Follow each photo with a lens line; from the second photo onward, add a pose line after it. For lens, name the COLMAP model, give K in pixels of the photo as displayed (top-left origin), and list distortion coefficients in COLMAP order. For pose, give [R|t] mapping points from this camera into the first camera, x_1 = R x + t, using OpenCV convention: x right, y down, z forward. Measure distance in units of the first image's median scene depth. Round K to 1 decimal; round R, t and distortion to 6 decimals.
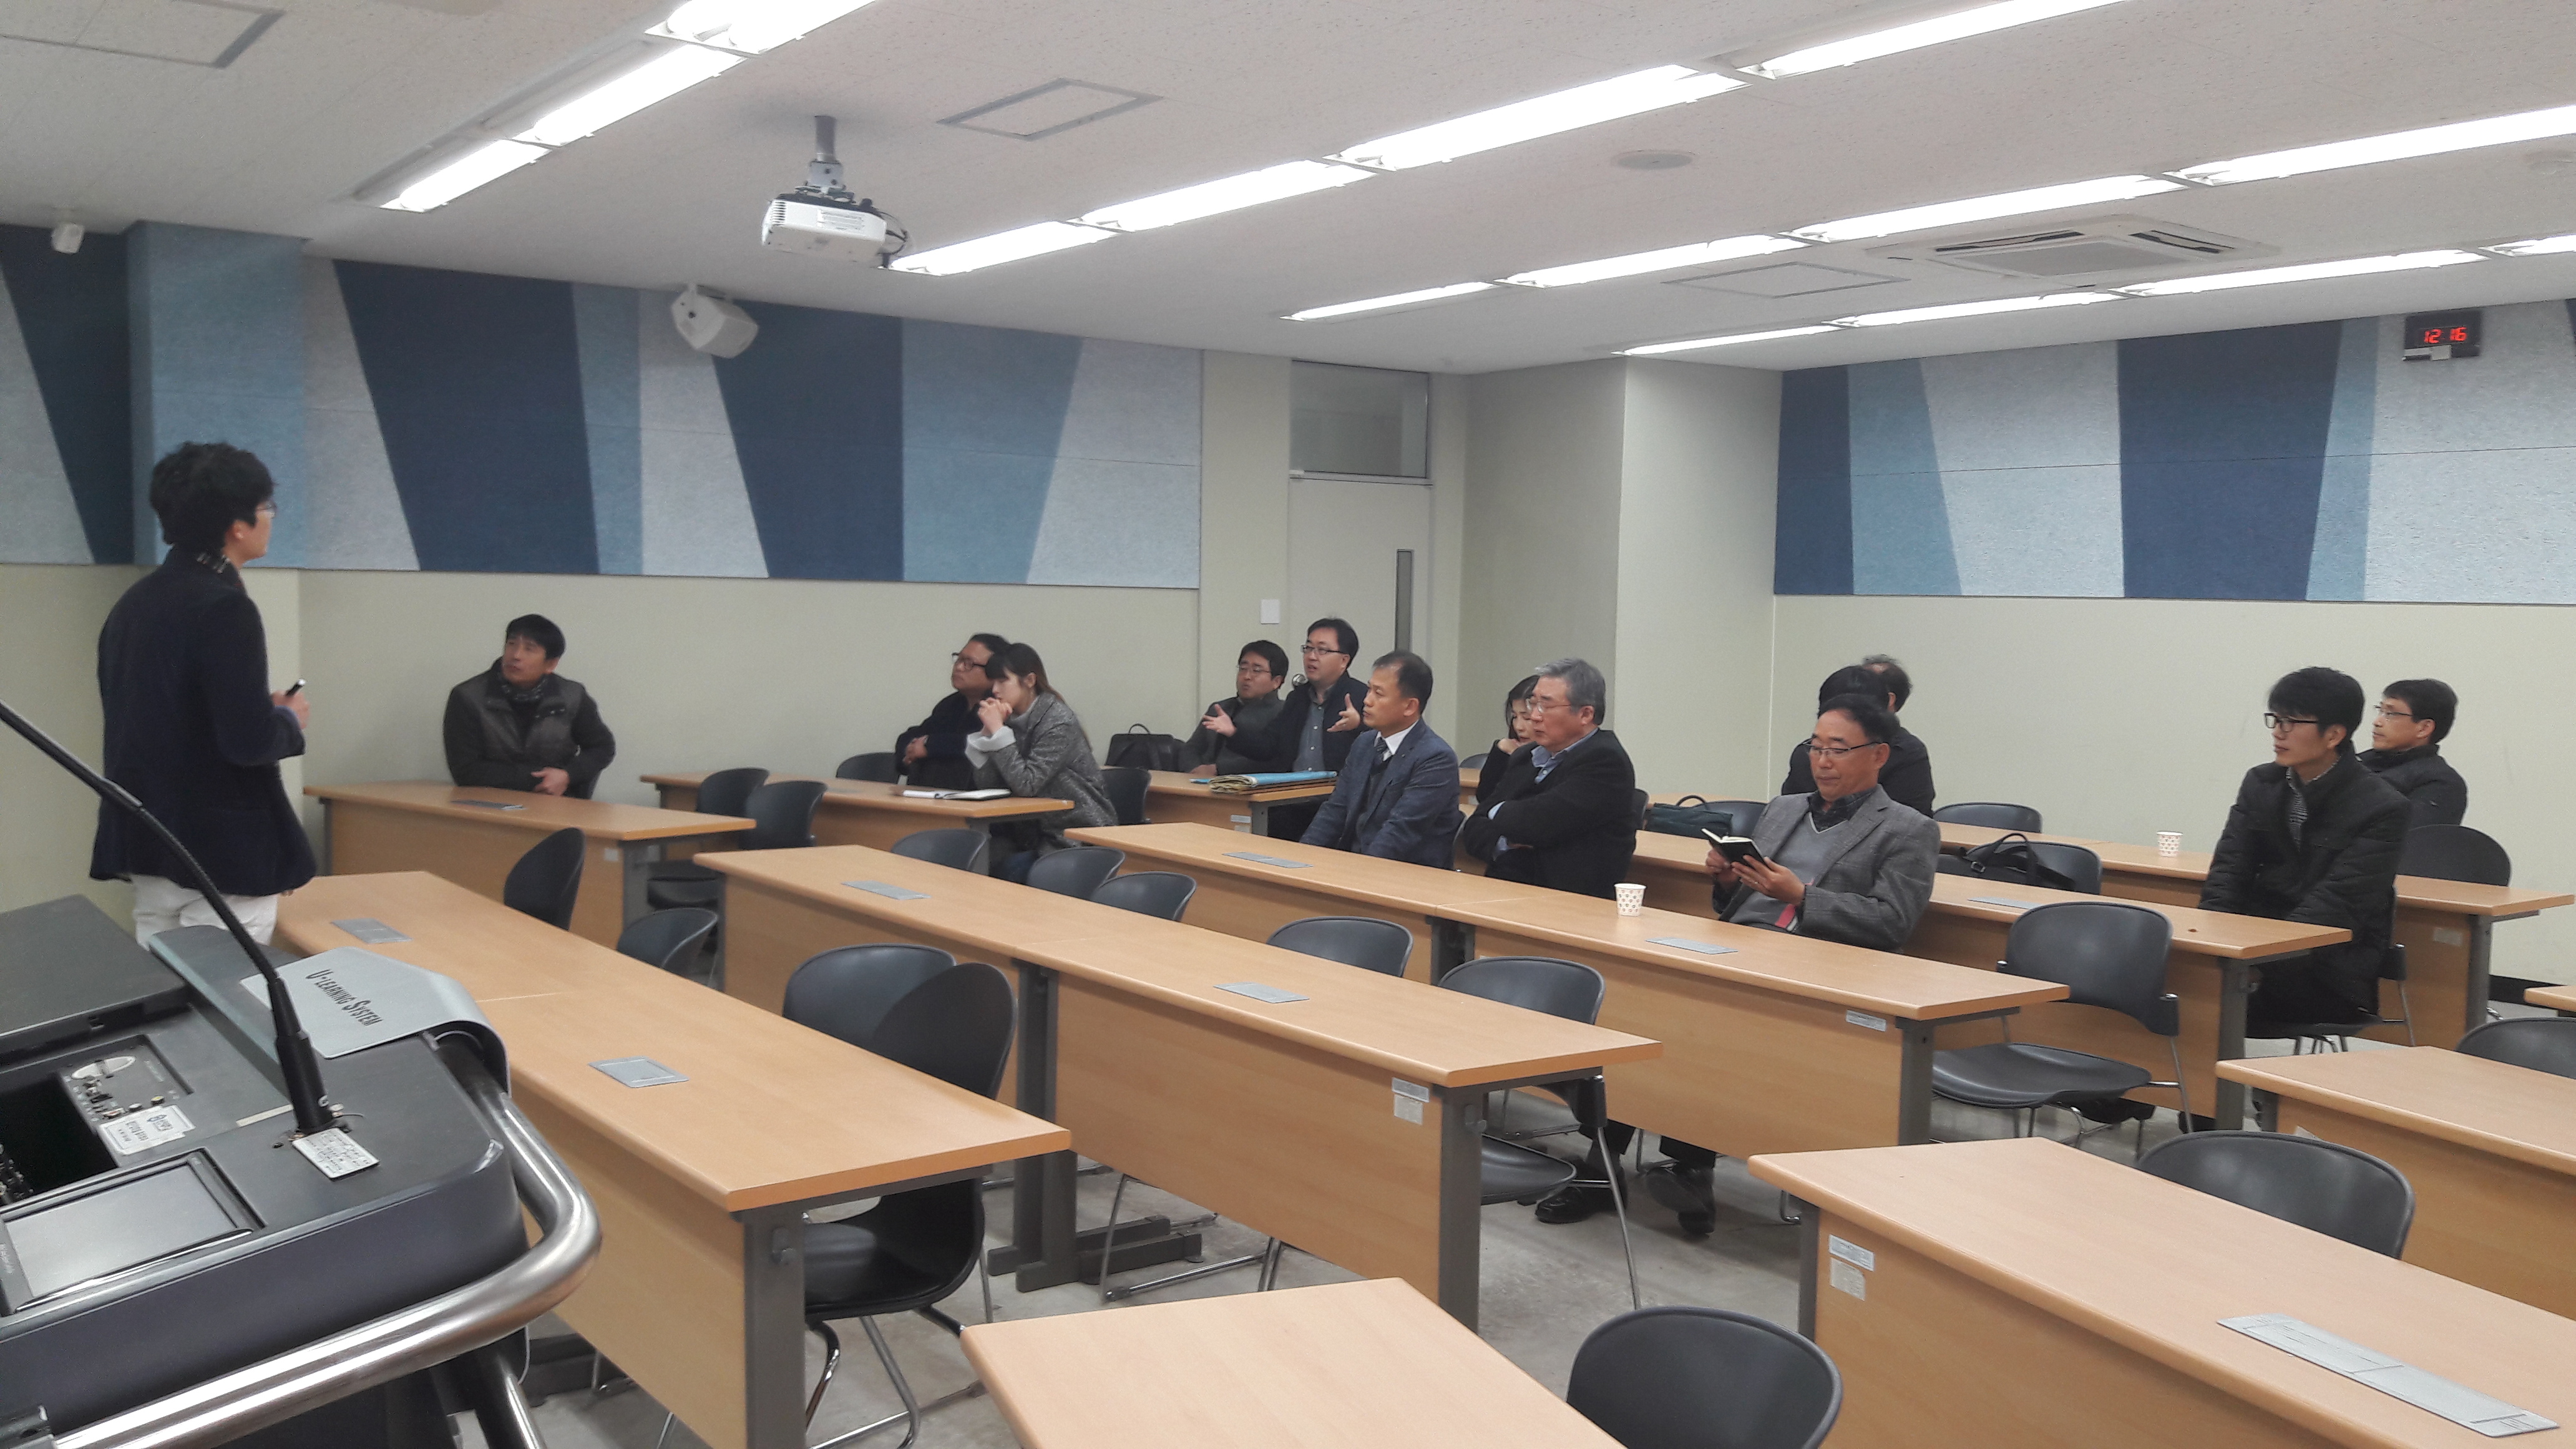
lens RADIAL K [[2006.8, 0, 1292.1], [0, 2006.8, 778.6], [0, 0, 1]] dist [0.110356, -0.235587]
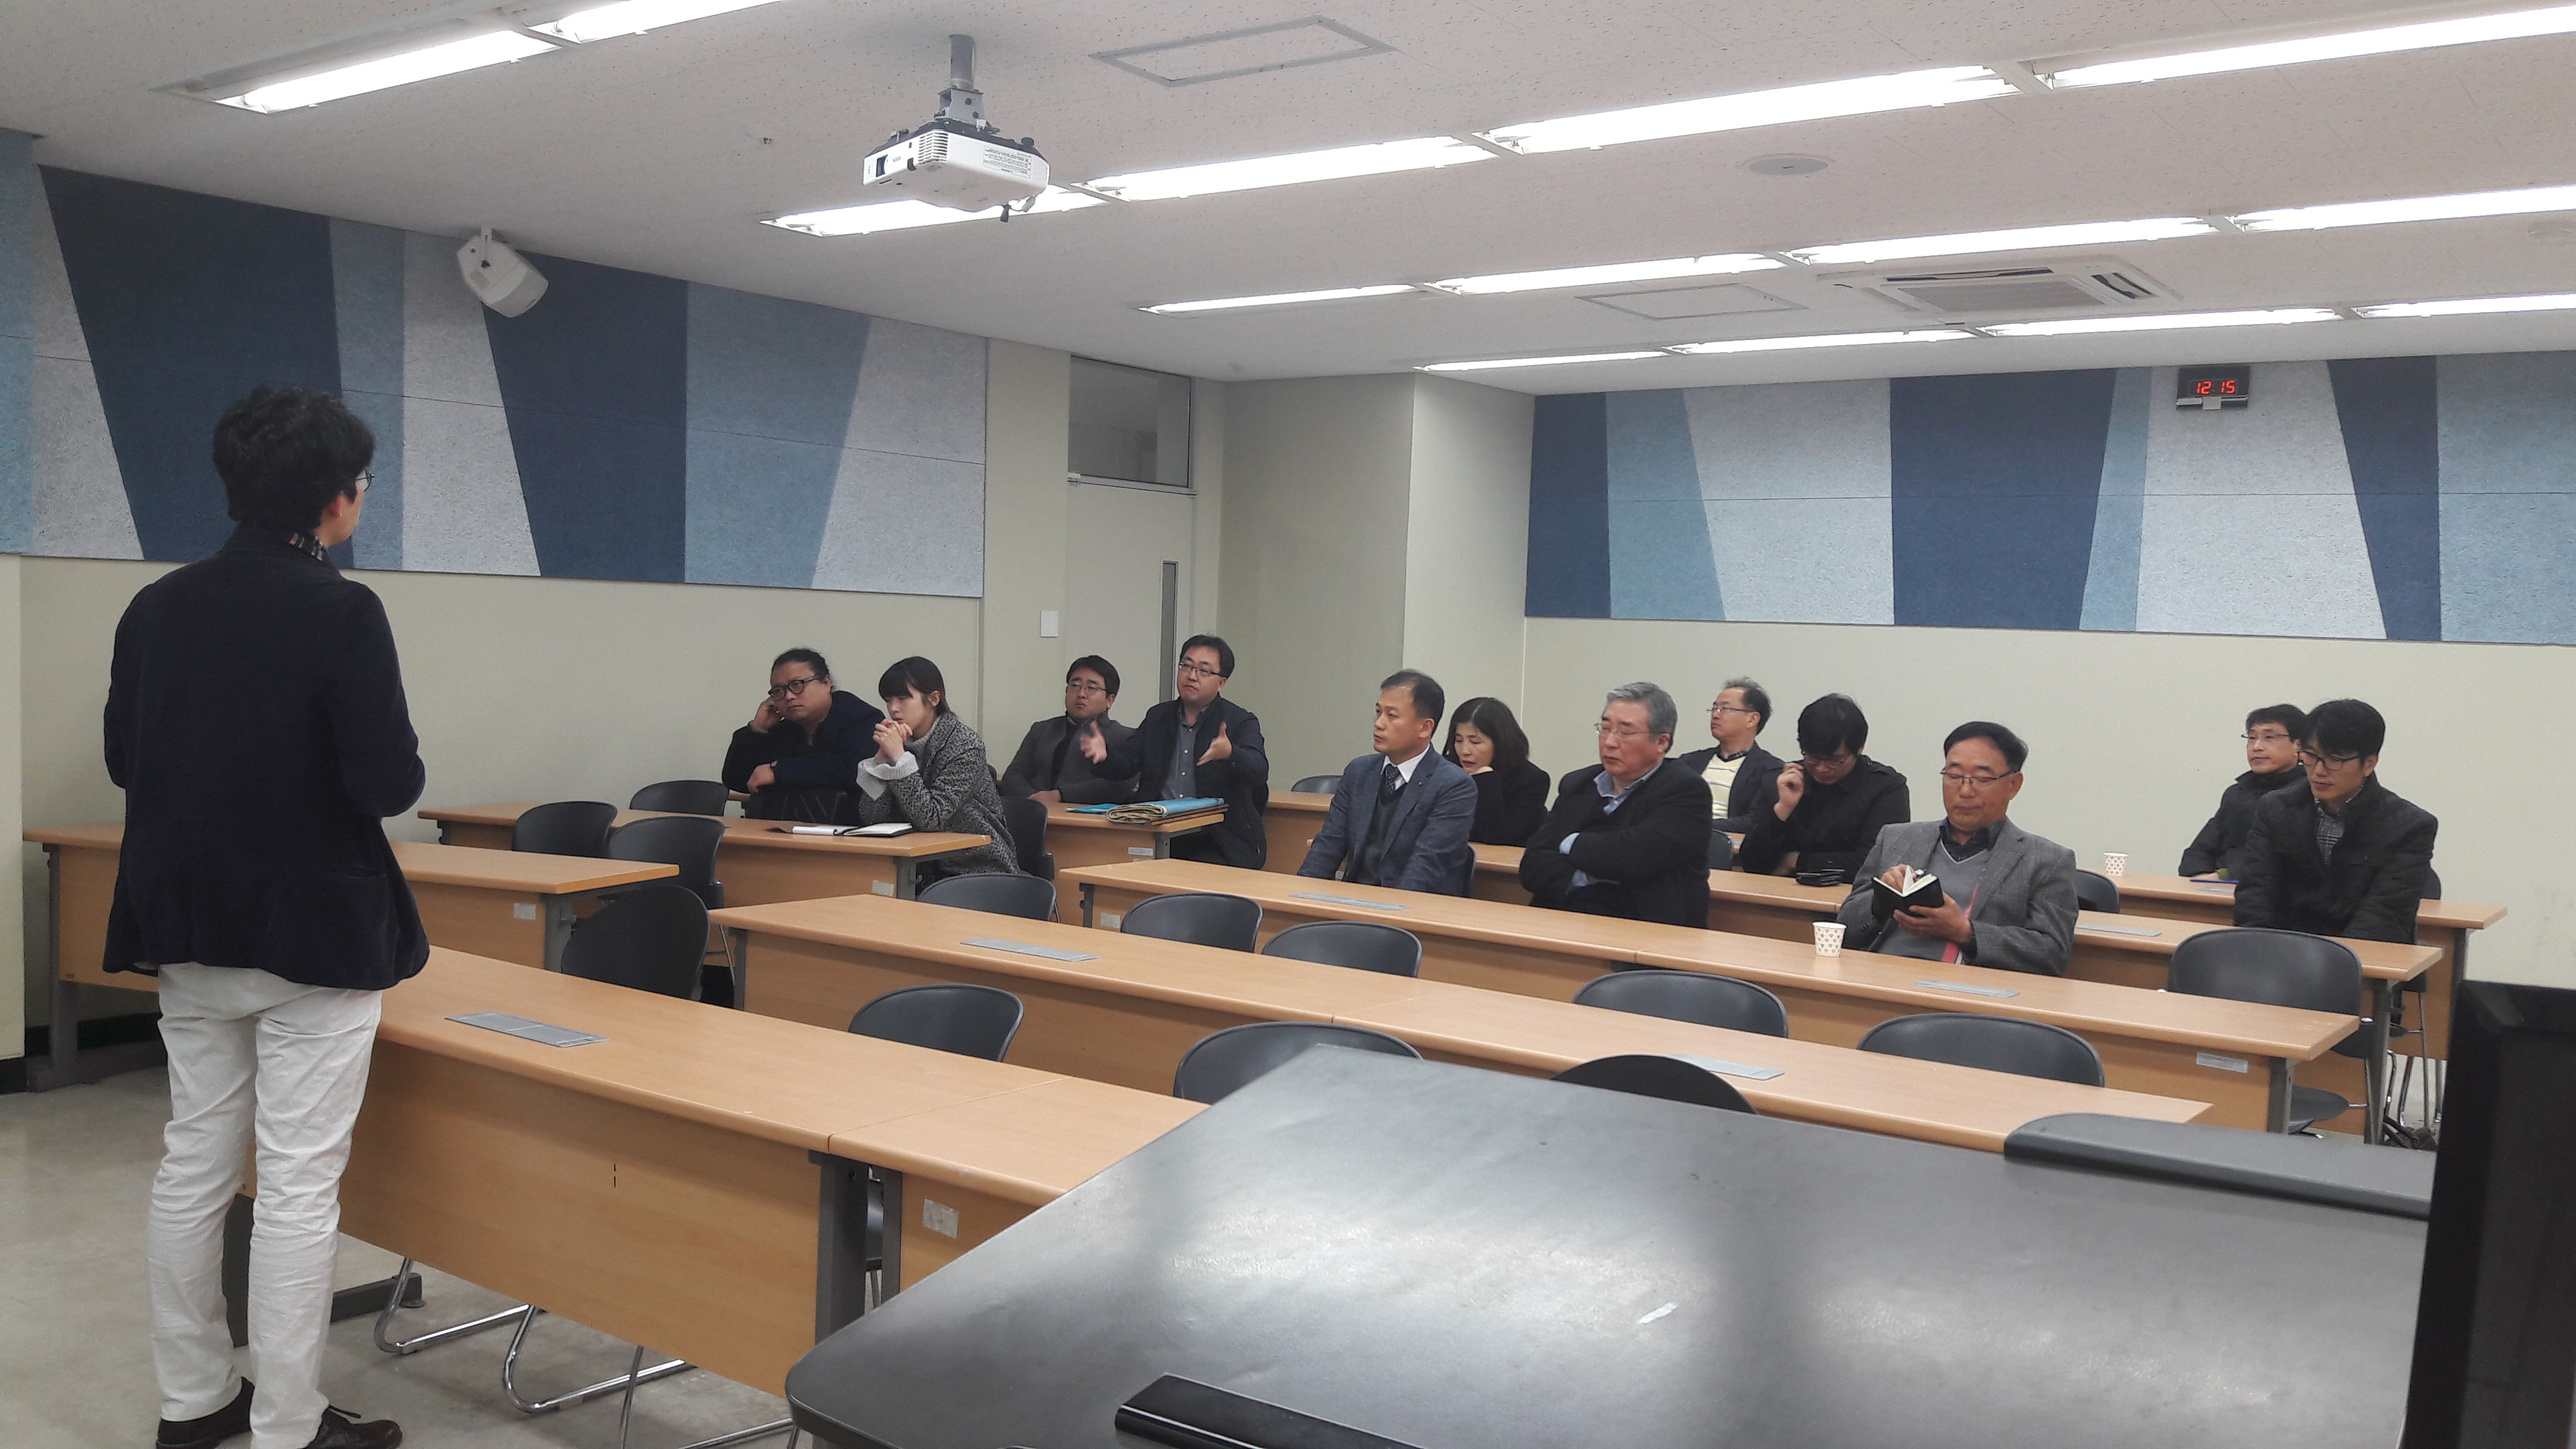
lens RADIAL K [[2006.8, 0, 1292.1], [0, 2006.8, 778.6], [0, 0, 1]] dist [0.110356, -0.235587]
pose [[0.960141, -0.005918, 0.279453, -0.209154], [0.007749, 0.999955, -0.005450, -0.007344], [-0.279408, 0.007399, 0.960144, 0.095316]]
